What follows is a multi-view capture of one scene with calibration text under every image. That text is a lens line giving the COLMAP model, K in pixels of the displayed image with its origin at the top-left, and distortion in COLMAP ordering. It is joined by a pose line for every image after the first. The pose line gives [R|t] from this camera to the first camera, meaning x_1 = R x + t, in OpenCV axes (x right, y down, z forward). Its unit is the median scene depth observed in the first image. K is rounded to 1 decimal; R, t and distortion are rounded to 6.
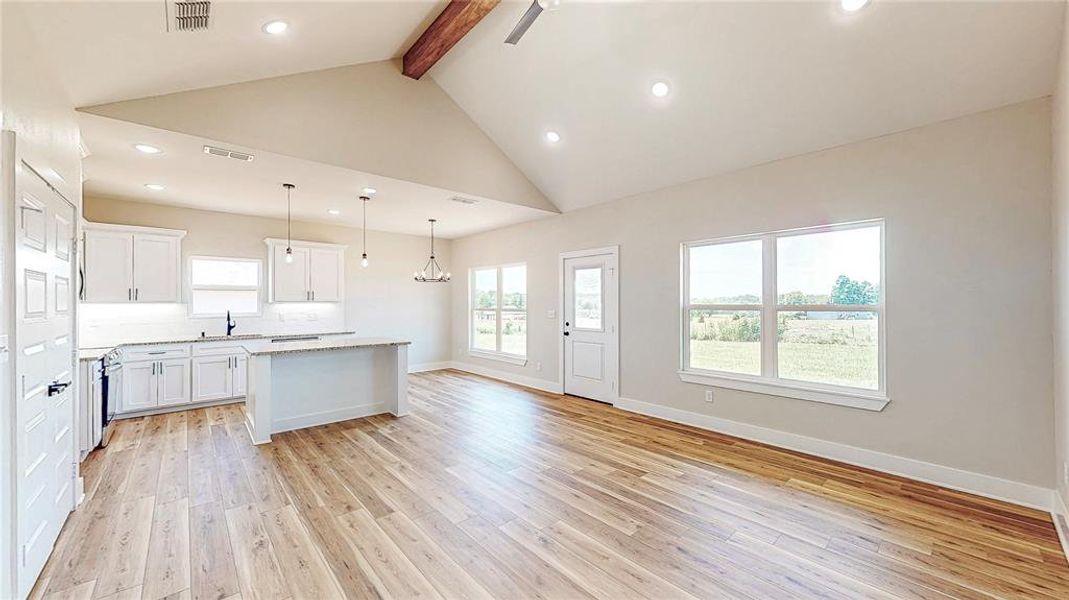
lens RADIAL K [[394.1, 0, 536.1], [0, 394.1, 300.2], [0, 0, 1]] dist [-0.001809, -0.000006]
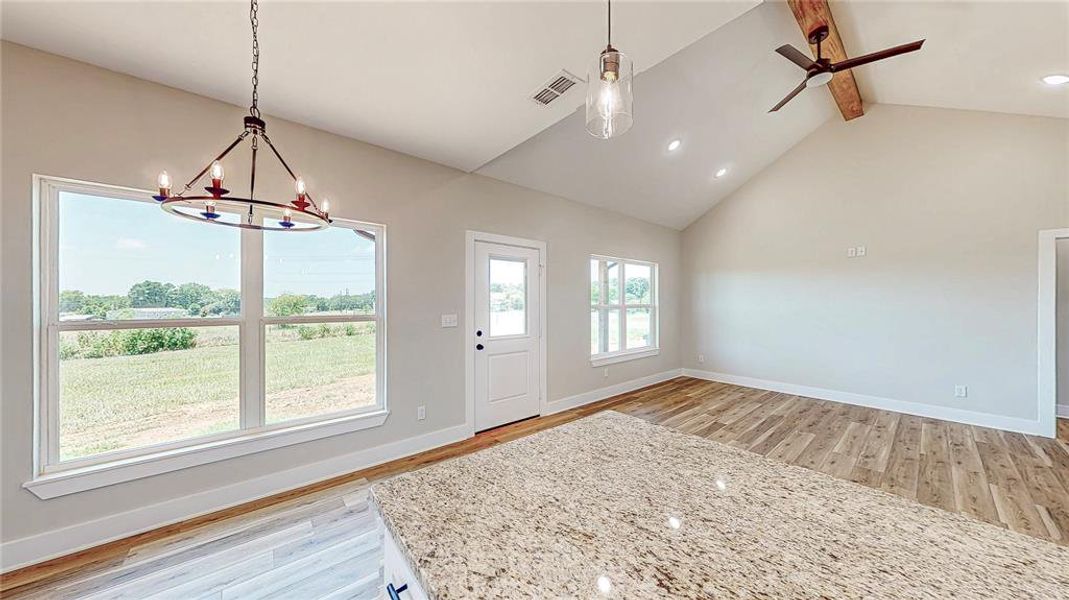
lens RADIAL K [[337.3, 0, 535.2], [0, 337.3, 302.3], [0, 0, 1]] dist [0.000483, -0.000006]
pose [[0.029698, 0.004080, 0.999551, -0.628412], [-0.004630, 0.999982, -0.003945, 0.008175], [-0.999548, -0.004510, 0.029716, 1.060785]]
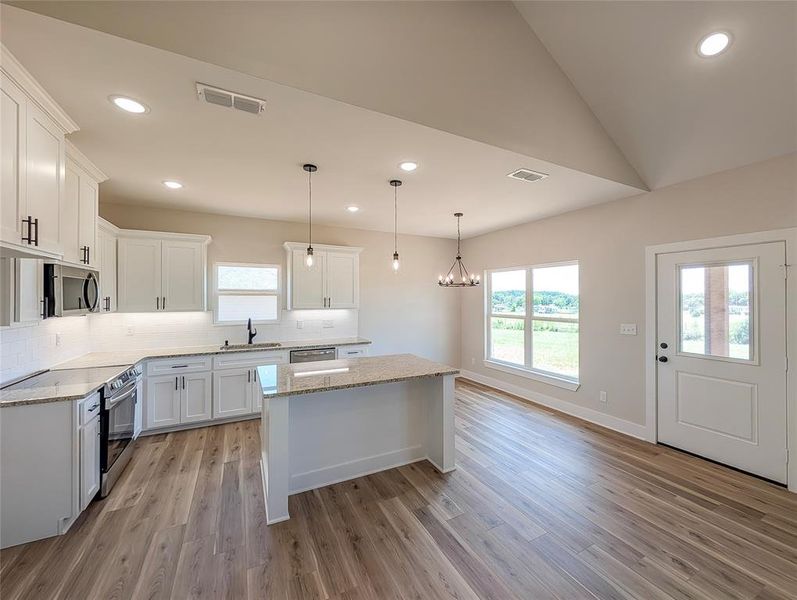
lens RADIAL K [[315.9, 0, 405.9], [0, 315.9, 297.3], [0, 0, 1]] dist [-0.001489, -0.000062]
pose [[0.971853, 0.004487, -0.235545, -0.275172], [-0.004813, 0.999988, -0.000808, -0.029760], [0.235538, 0.001919, 0.971863, 0.406082]]
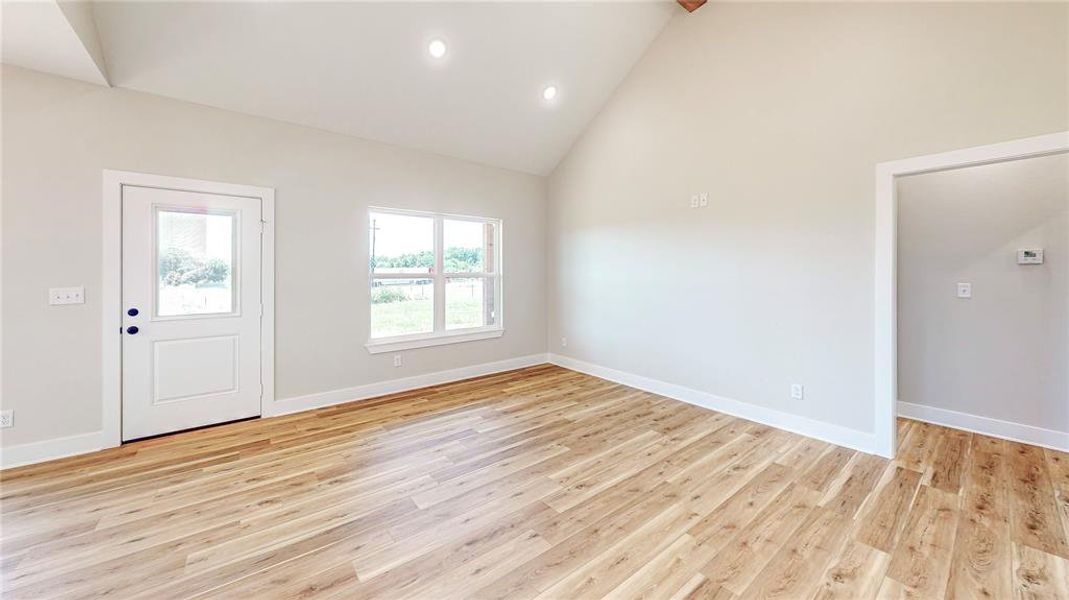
lens RADIAL K [[388.1, 0, 540.3], [0, 388.1, 302.5], [0, 0, 1]] dist [-0.000667, -0.000098]
pose [[0.061020, -0.080474, 0.994887, -0.482573], [-0.003541, 0.996721, 0.080840, 0.004193], [-0.998130, -0.008456, 0.060535, 0.491357]]
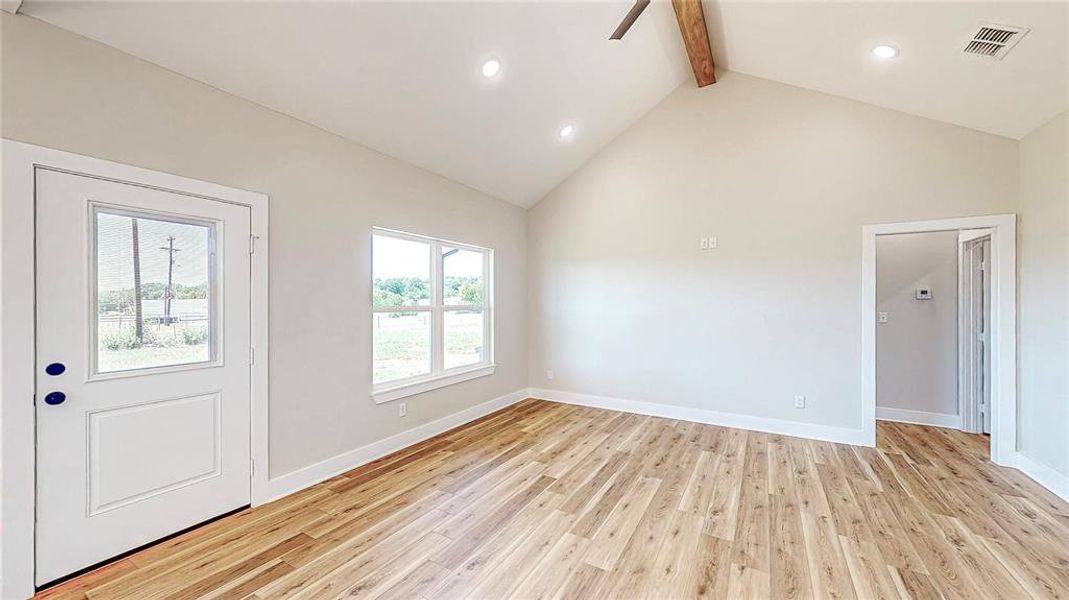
lens RADIAL K [[392.7, 0, 534.0], [0, 392.7, 302.8], [0, 0, 1]] dist [0.002369, 0.000108]
pose [[-0.299251, 0.000170, 0.954174, -0.423995], [-0.004562, 0.999988, -0.001609, 0.005120], [-0.954163, -0.004834, -0.299247, 0.863808]]
